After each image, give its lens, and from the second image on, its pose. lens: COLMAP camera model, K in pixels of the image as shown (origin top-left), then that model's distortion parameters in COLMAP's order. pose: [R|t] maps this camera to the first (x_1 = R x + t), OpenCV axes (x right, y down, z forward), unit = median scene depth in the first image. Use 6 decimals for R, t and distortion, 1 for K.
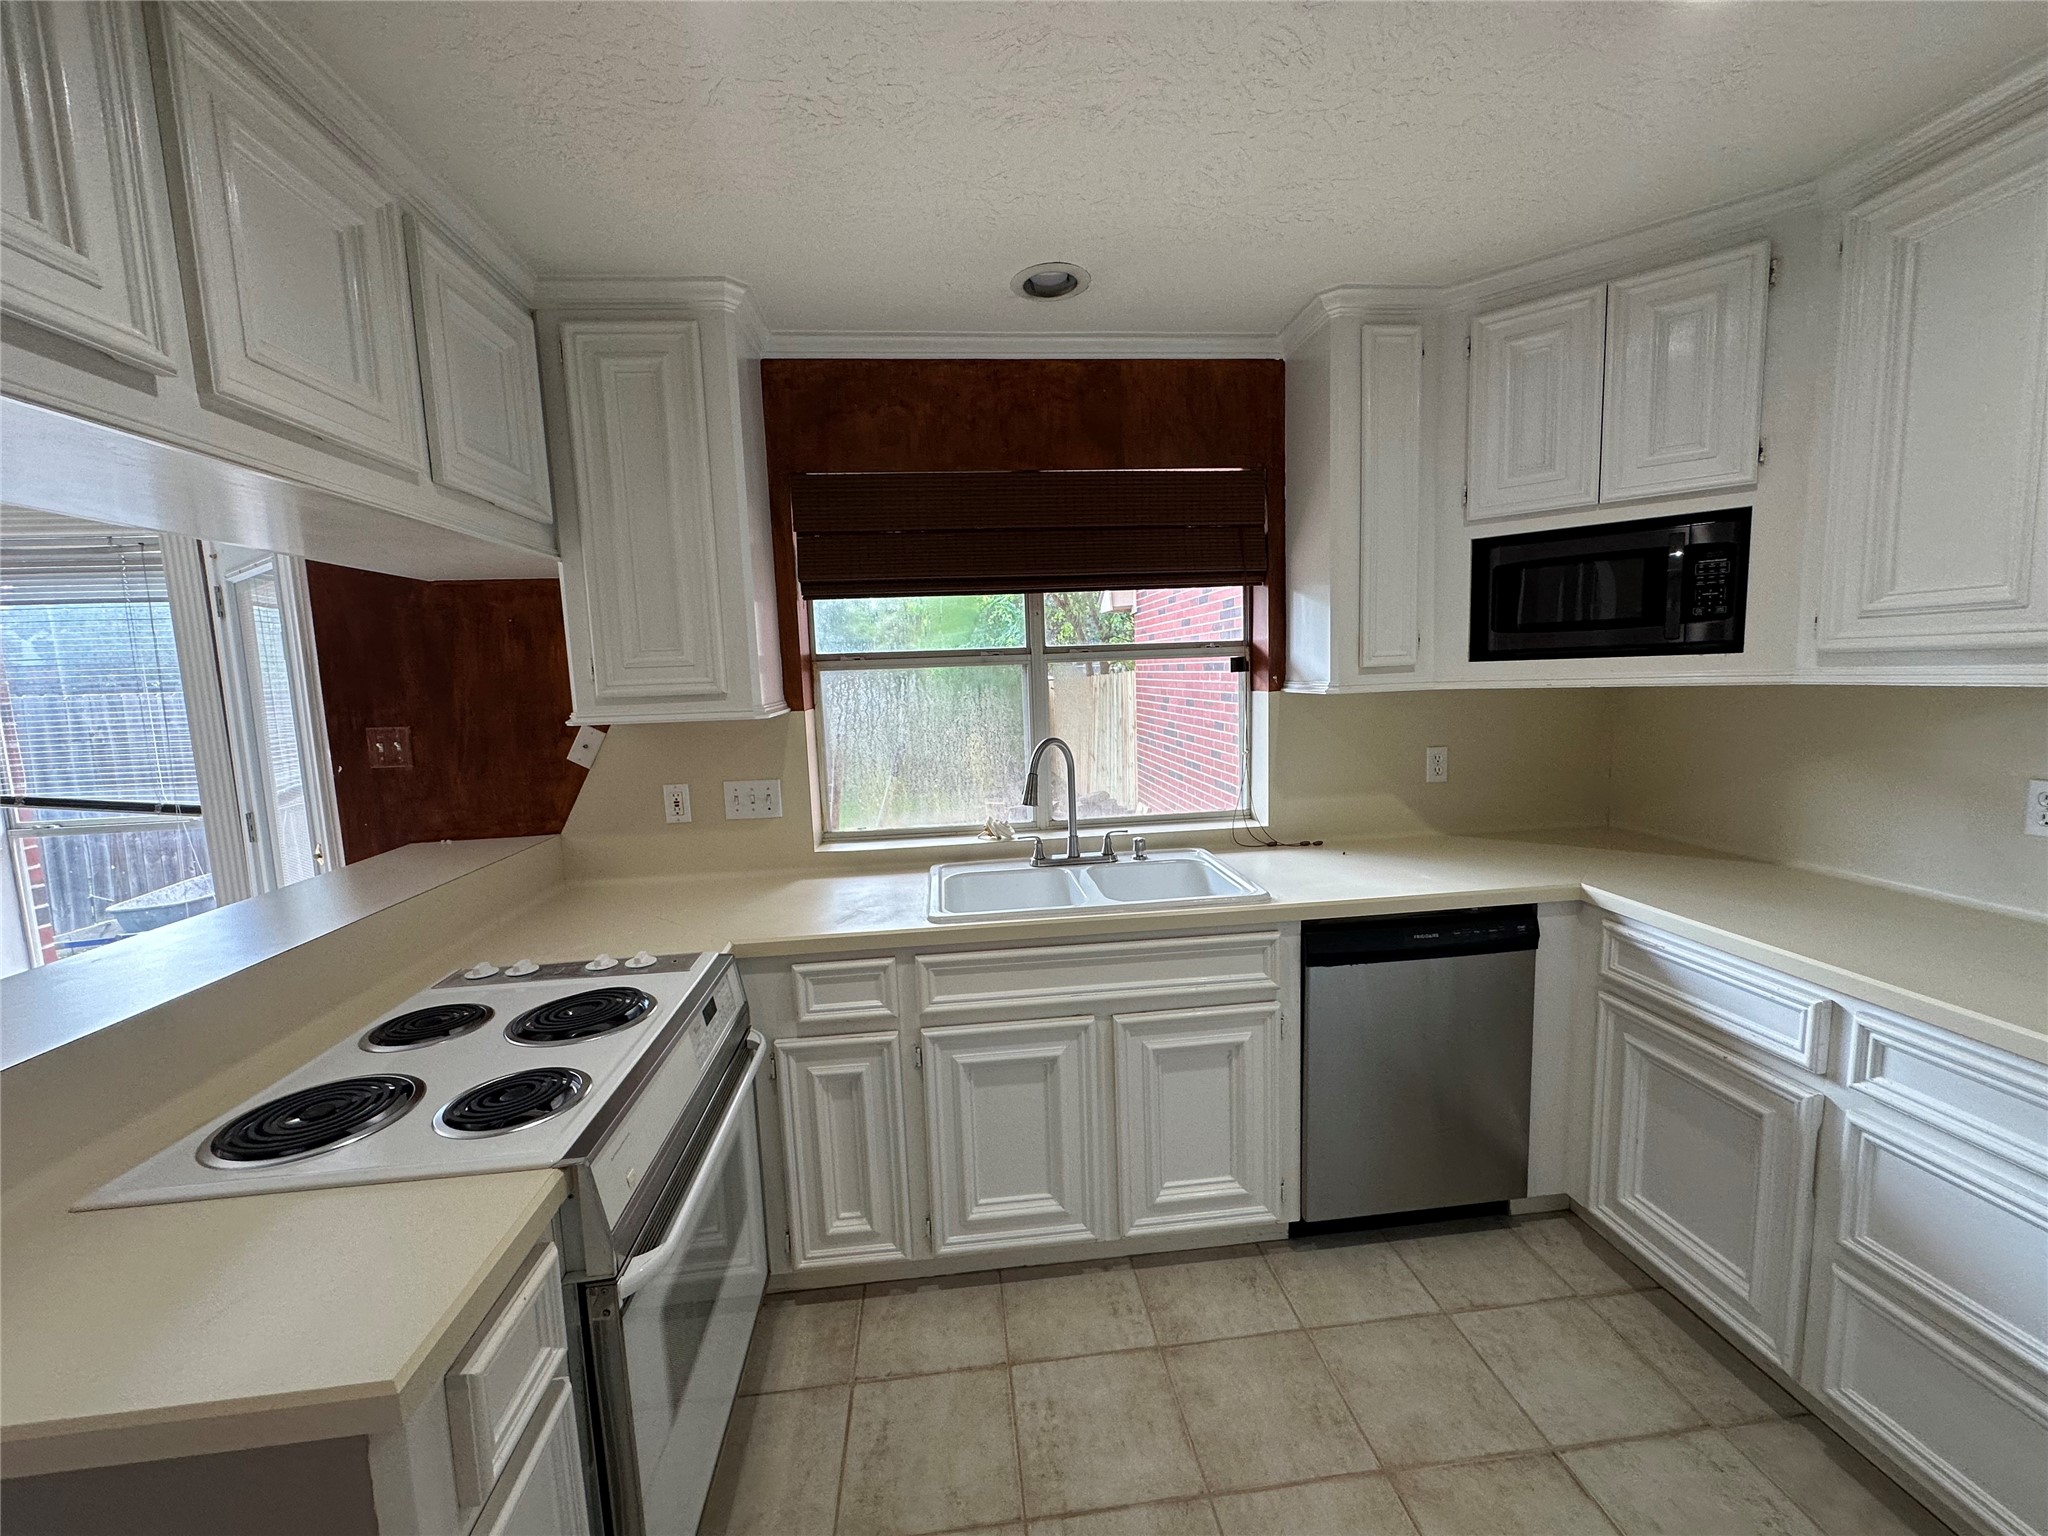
lens RADIAL K [[815.8, 0, 1025.5], [0, 815.8, 767.5], [0, 0, 1]] dist [-0.003873, 0.000418]
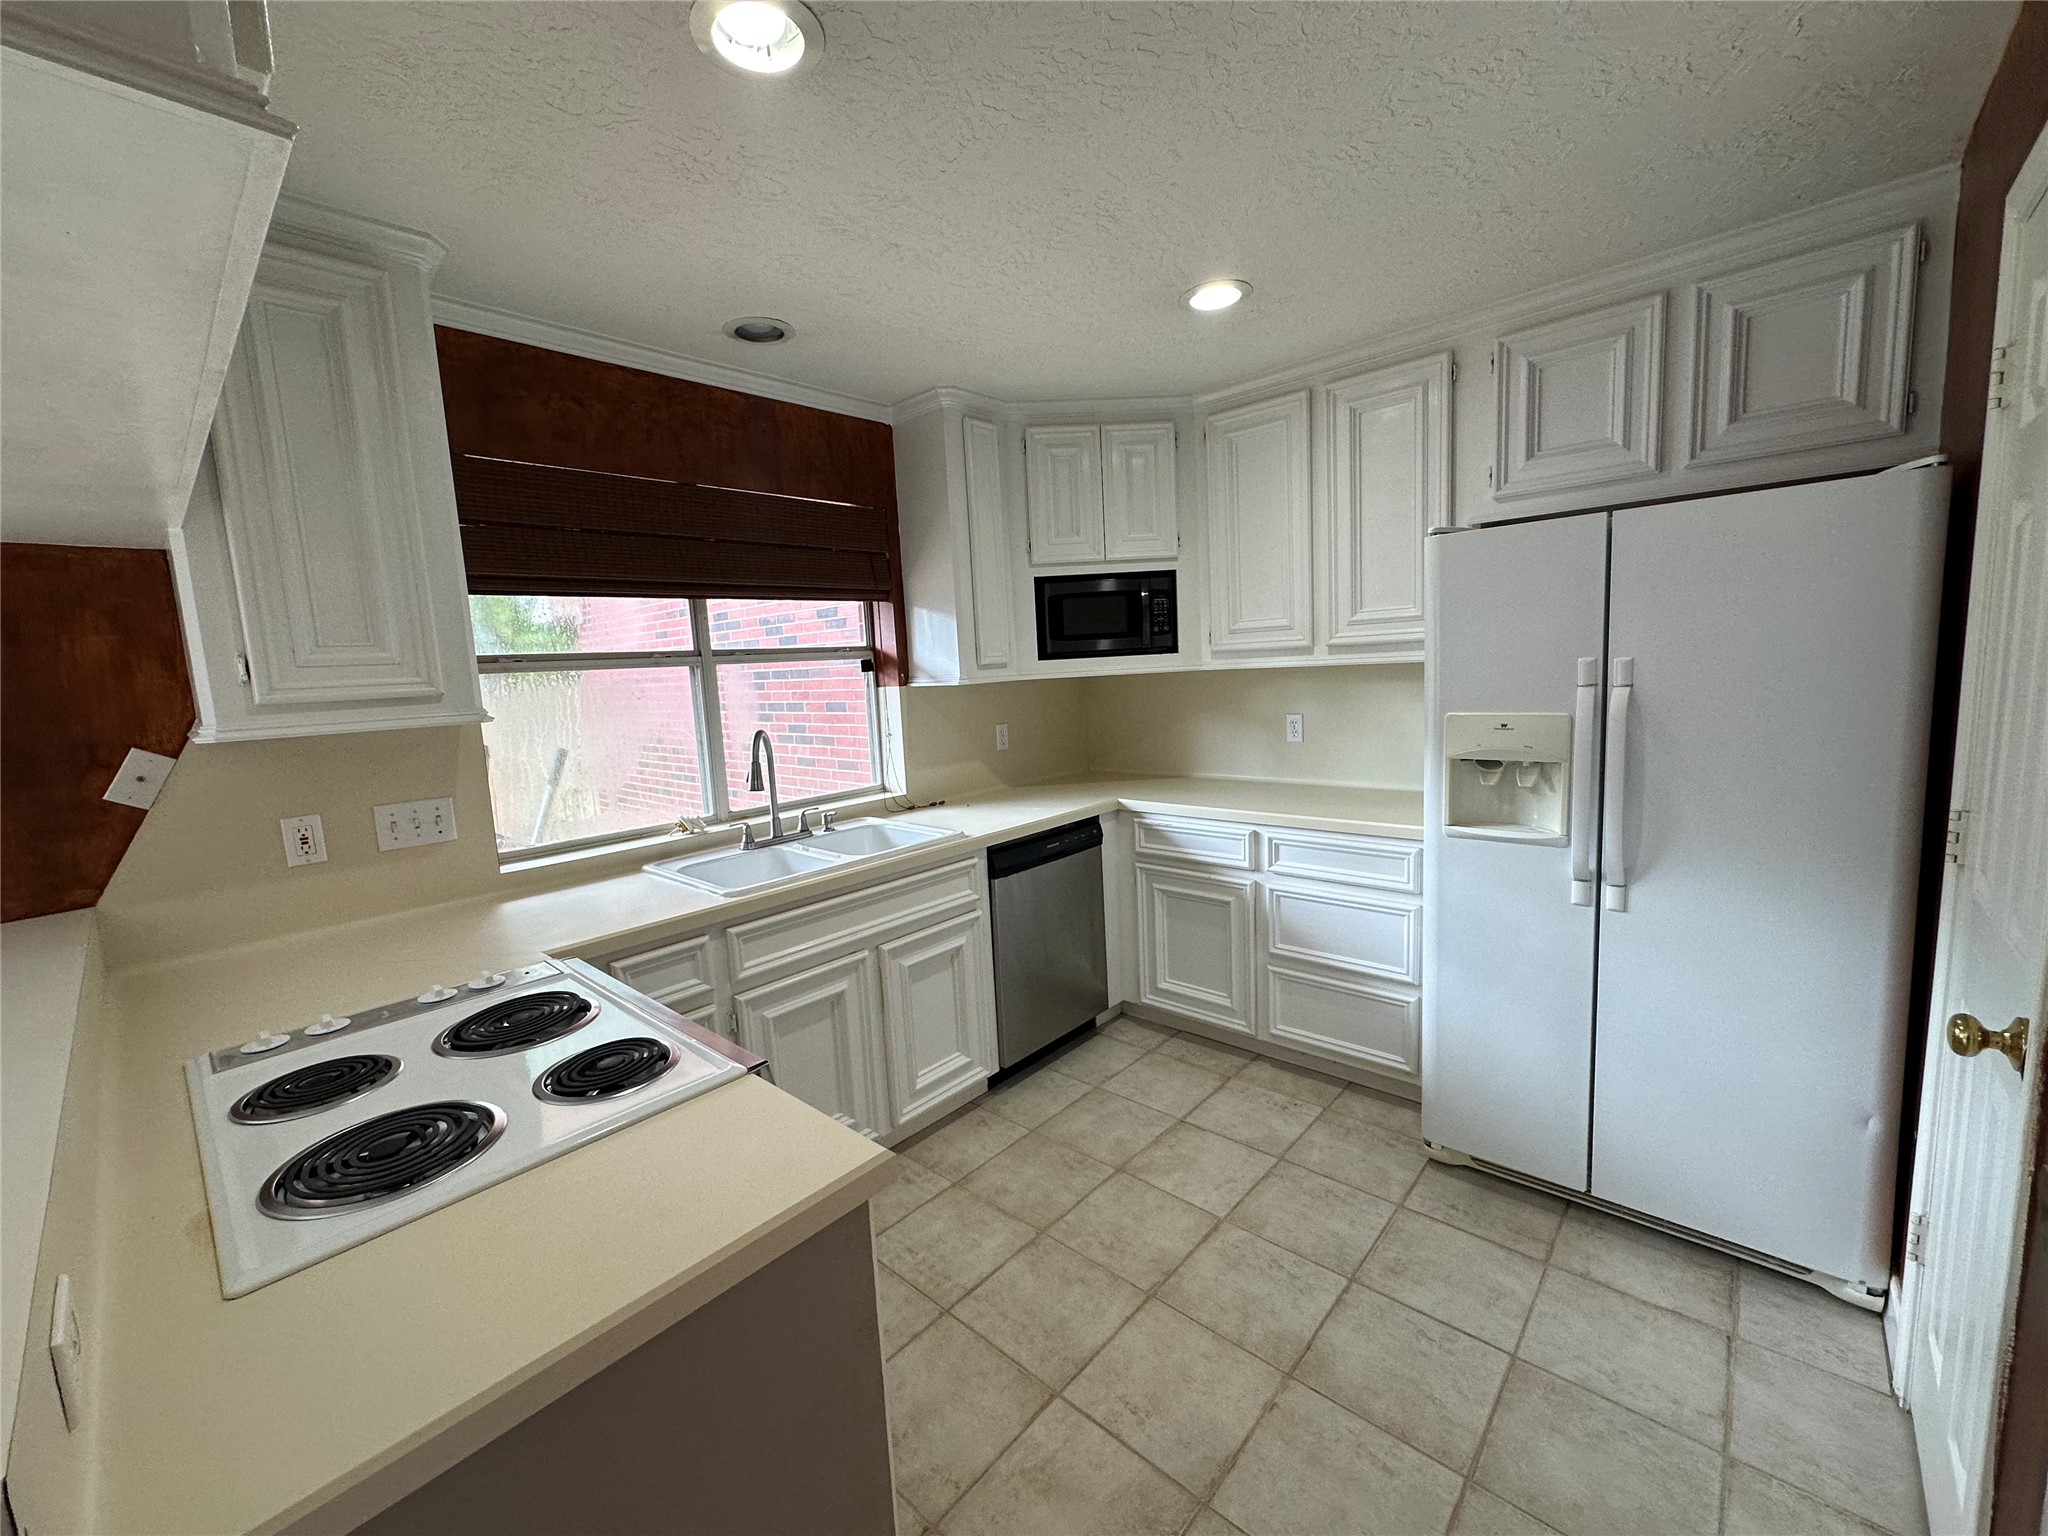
lens RADIAL K [[815.8, 0, 1024.2], [0, 815.8, 768.9], [0, 0, 1]] dist [-0.003873, 0.000418]
pose [[0.746875, -0.088384, 0.659064, -0.502856], [0.102333, 0.994598, 0.017414, 0.039063], [-0.657043, 0.054437, 0.751885, -0.078607]]
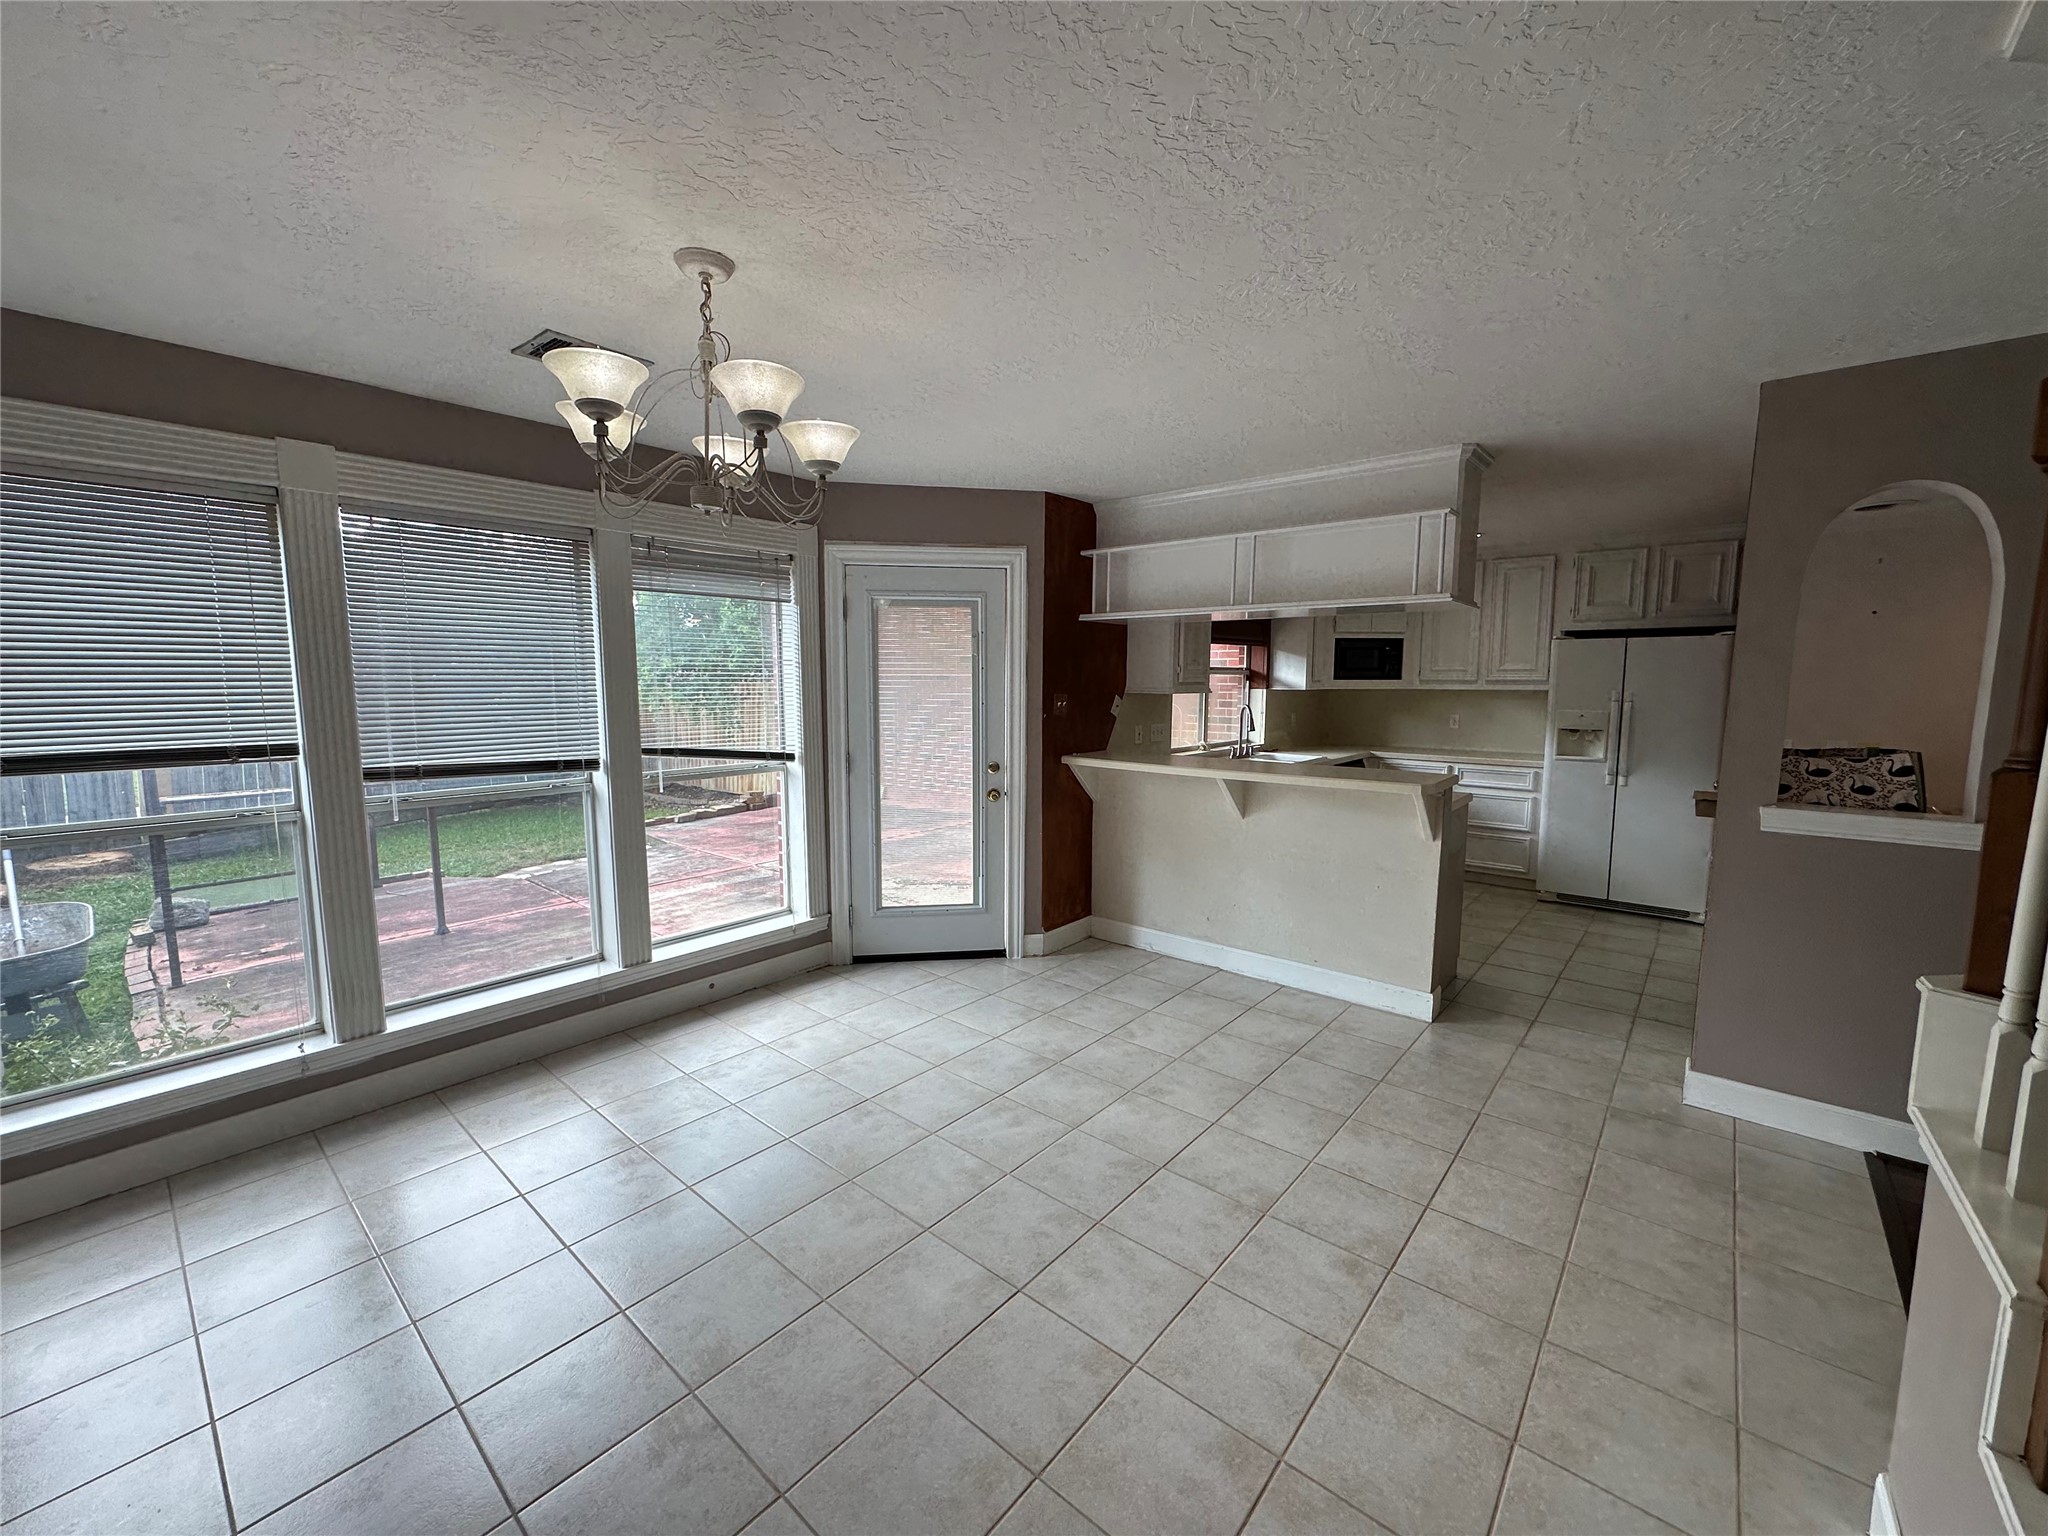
lens RADIAL K [[815.8, 0, 1026.1], [0, 815.8, 767.0], [0, 0, 1]] dist [-0.003873, 0.000418]
pose [[0.726059, -0.038405, 0.686560, -2.489576], [0.052409, 0.998626, 0.000437, 0.134273], [-0.685633, 0.035665, 0.727073, -0.383738]]
